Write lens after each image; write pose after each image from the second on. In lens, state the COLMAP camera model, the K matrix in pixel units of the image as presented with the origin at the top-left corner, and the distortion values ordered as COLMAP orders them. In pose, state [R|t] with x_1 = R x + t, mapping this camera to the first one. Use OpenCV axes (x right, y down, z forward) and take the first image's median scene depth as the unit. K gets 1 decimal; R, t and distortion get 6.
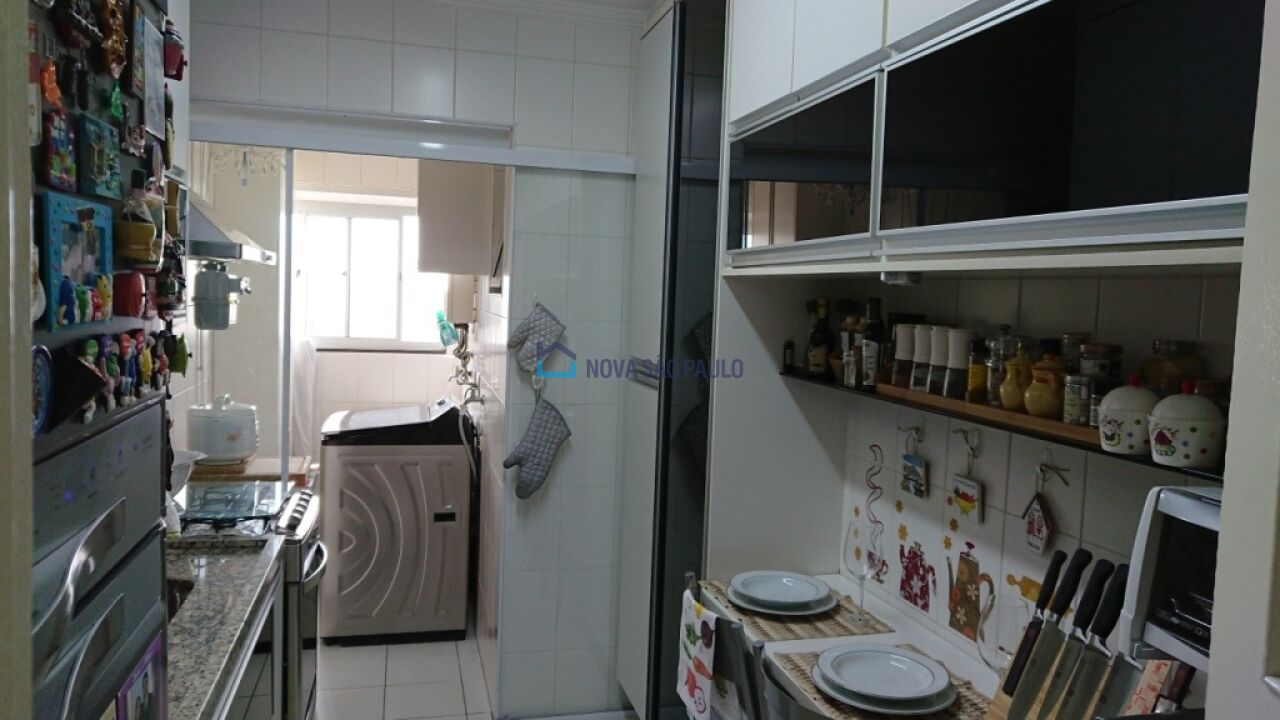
lens RADIAL K [[880.1, 0, 638.3], [0, 880.1, 360.7], [0, 0, 1]] dist [-0.010553, 0.002015]
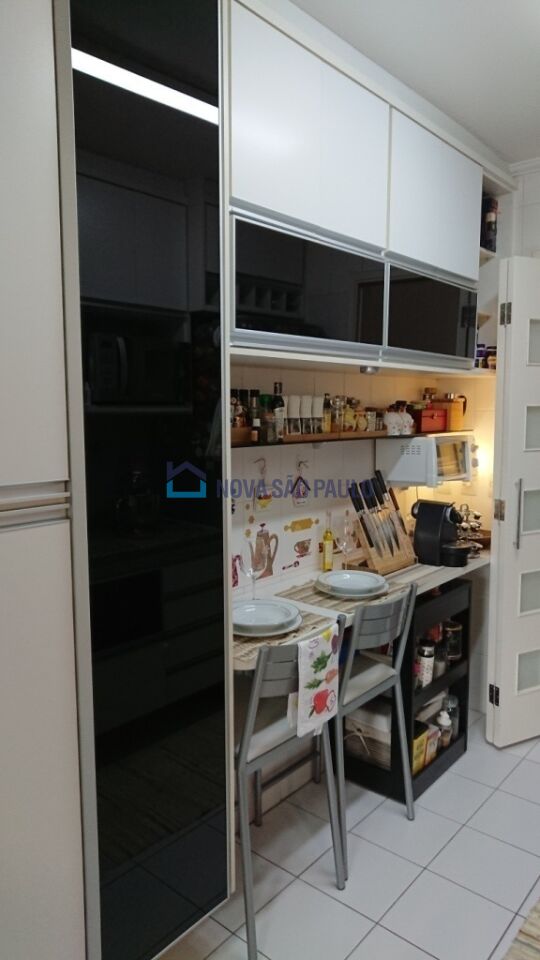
lens RADIAL K [[660.1, 0, 276.8], [0, 660.1, 477.7], [0, 0, 1]] dist [-0.010553, 0.002015]
pose [[-0.564732, -0.123173, 0.816031, -0.649869], [0.050017, 0.981873, 0.182819, -0.110004], [-0.823757, 0.144060, -0.548335, 1.603007]]
